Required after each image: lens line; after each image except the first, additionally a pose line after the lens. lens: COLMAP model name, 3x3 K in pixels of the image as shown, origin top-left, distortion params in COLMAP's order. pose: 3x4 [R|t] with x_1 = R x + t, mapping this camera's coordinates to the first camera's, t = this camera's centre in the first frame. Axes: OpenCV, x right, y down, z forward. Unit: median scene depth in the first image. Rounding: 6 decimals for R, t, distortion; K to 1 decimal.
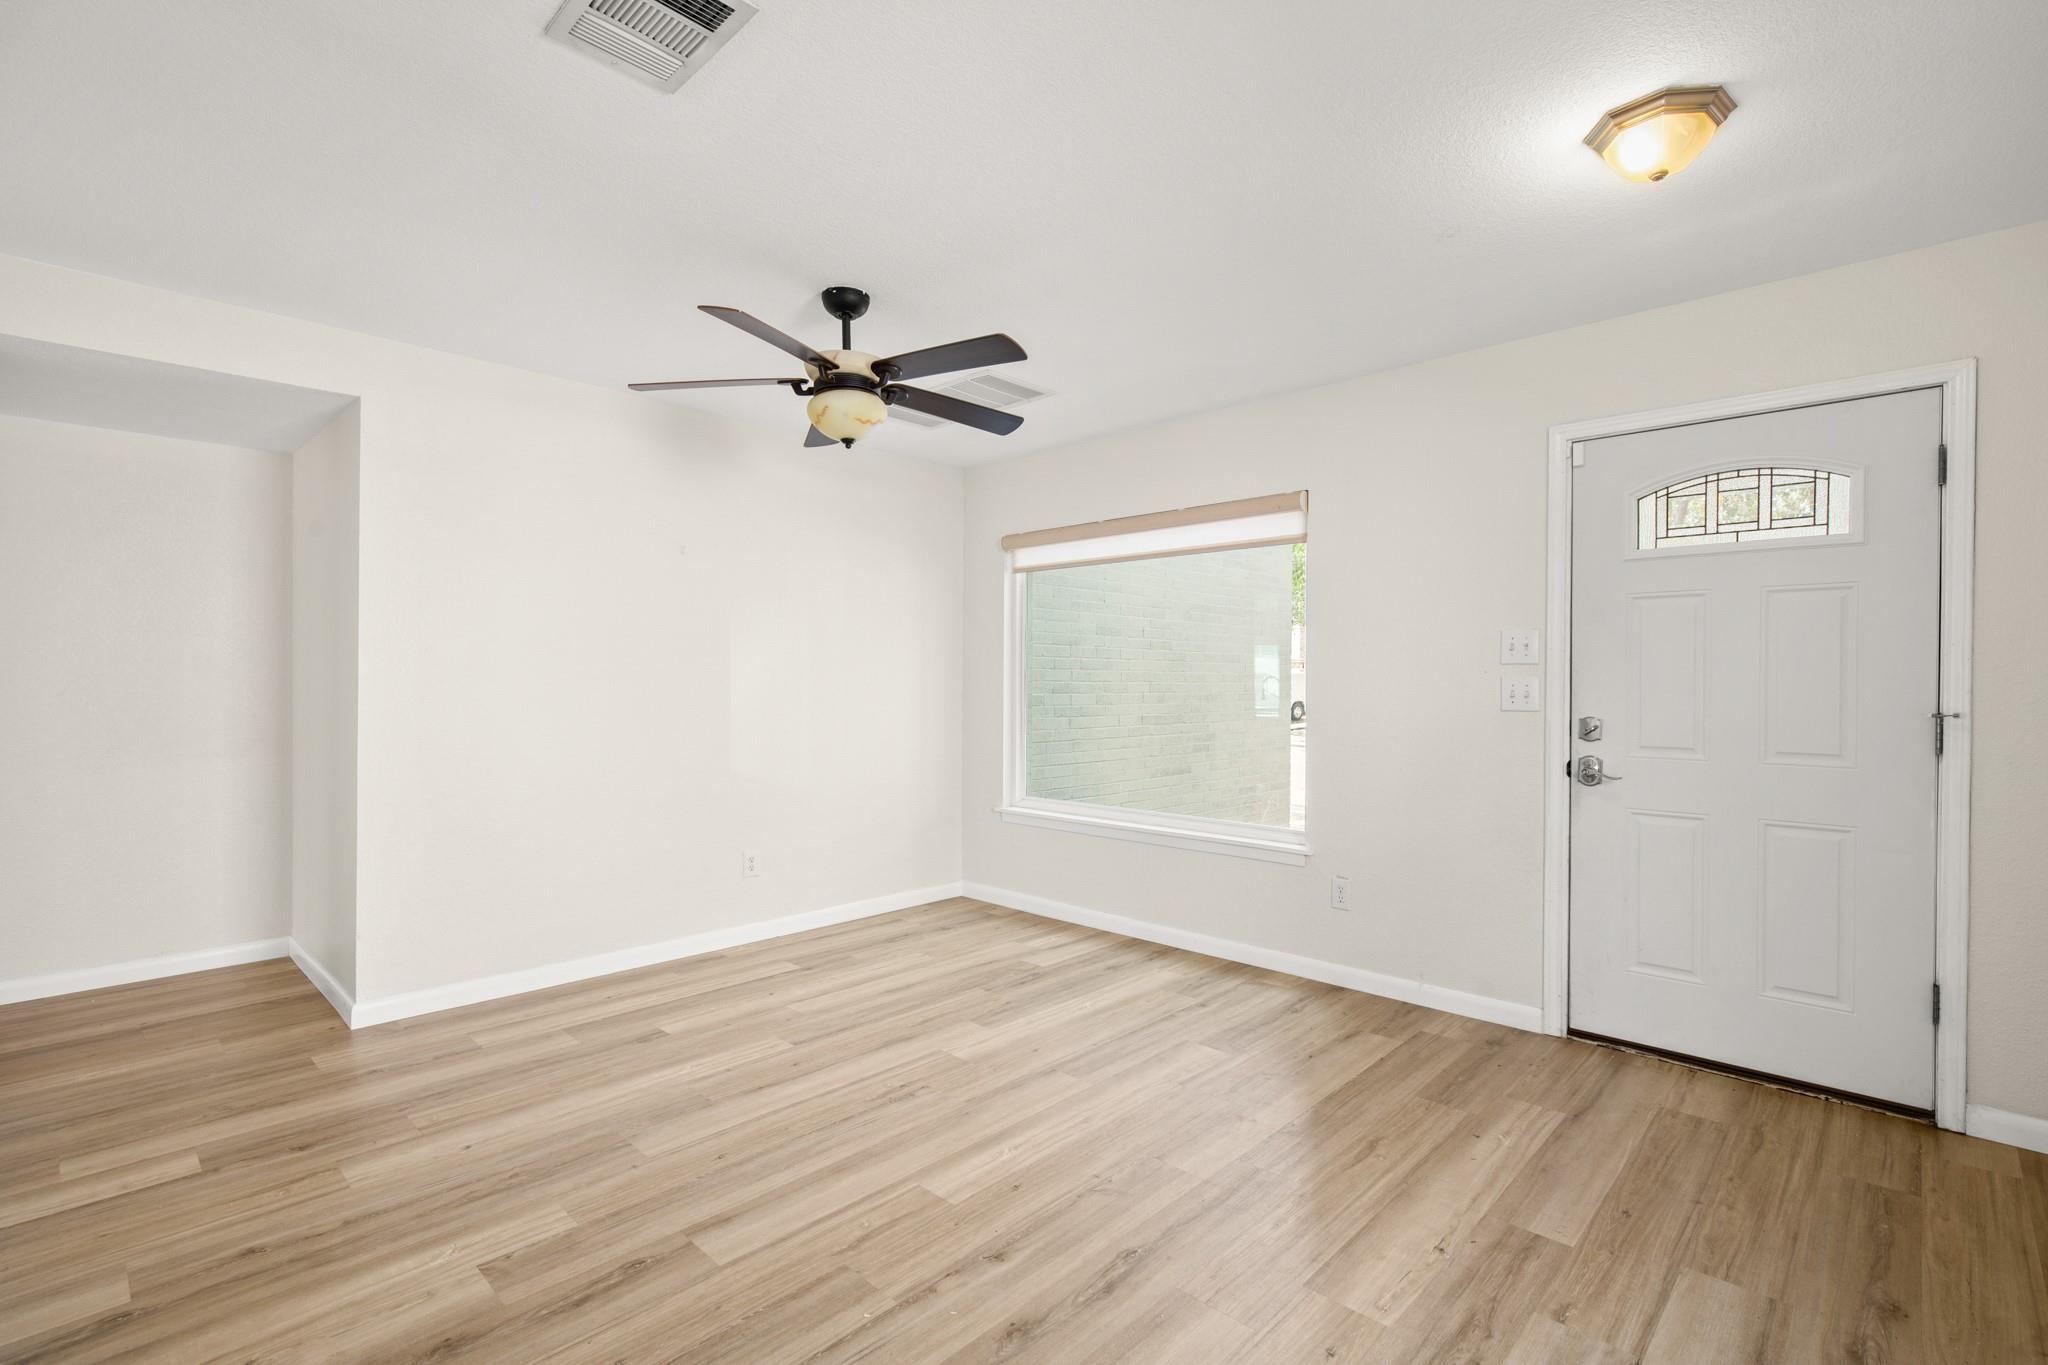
lens RADIAL K [[931.5, 0, 1018.9], [0, 931.5, 688.0], [0, 0, 1]] dist [-0.000655, -0.000135]
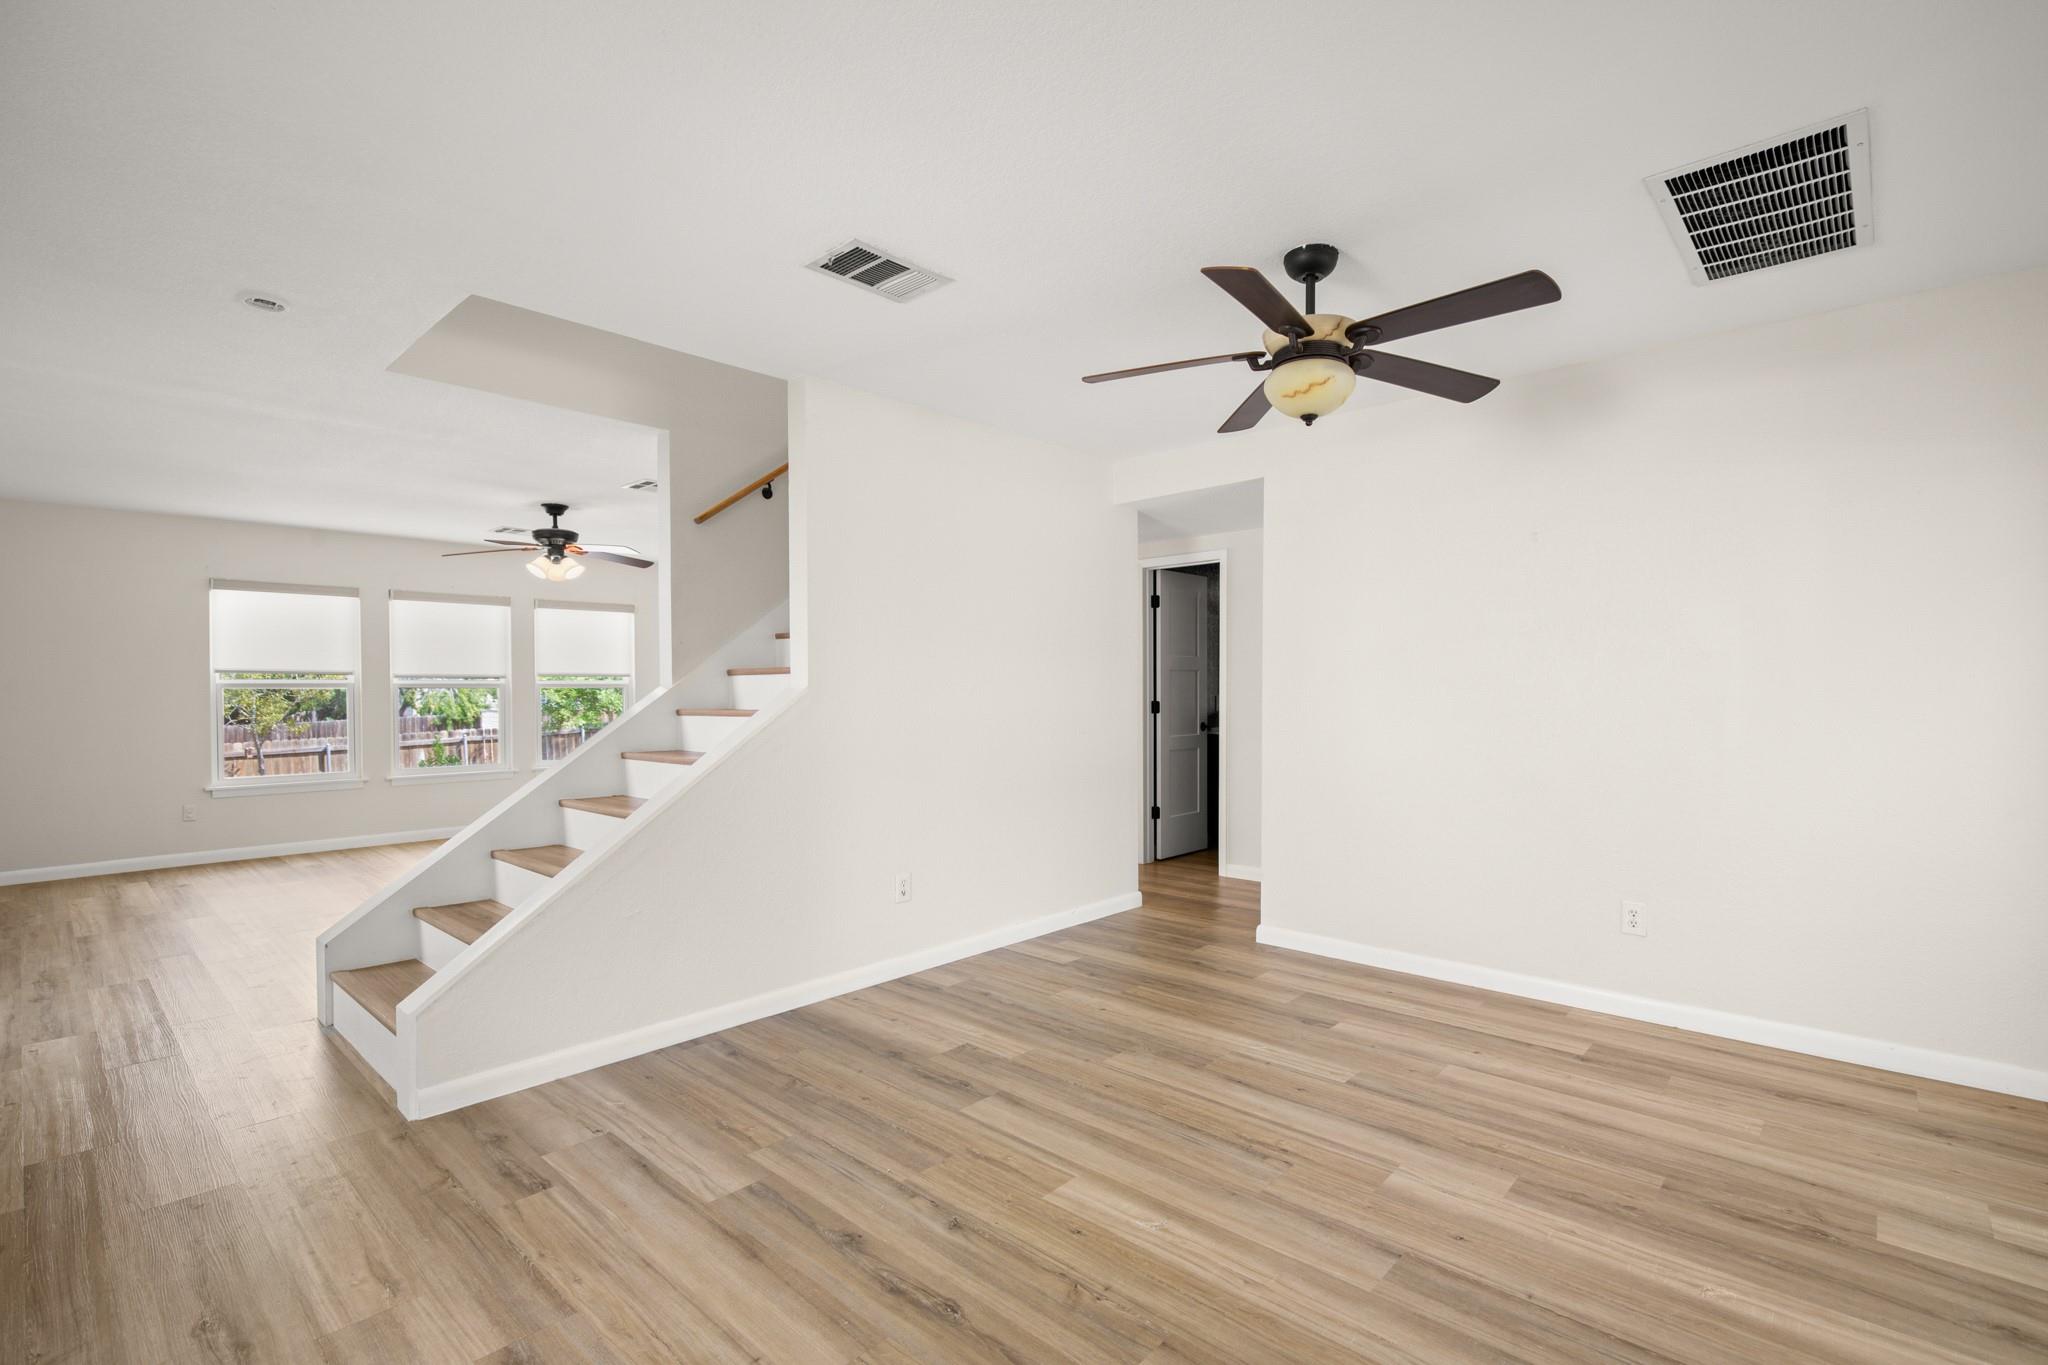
lens RADIAL K [[931.5, 0, 1018.9], [0, 931.5, 688.0], [0, 0, 1]] dist [-0.000655, -0.000135]
pose [[0.024494, -0.001276, -0.999699, 0.638233], [-0.003774, 0.999992, -0.001369, 0.005456], [0.999693, 0.003807, 0.024489, 0.649678]]
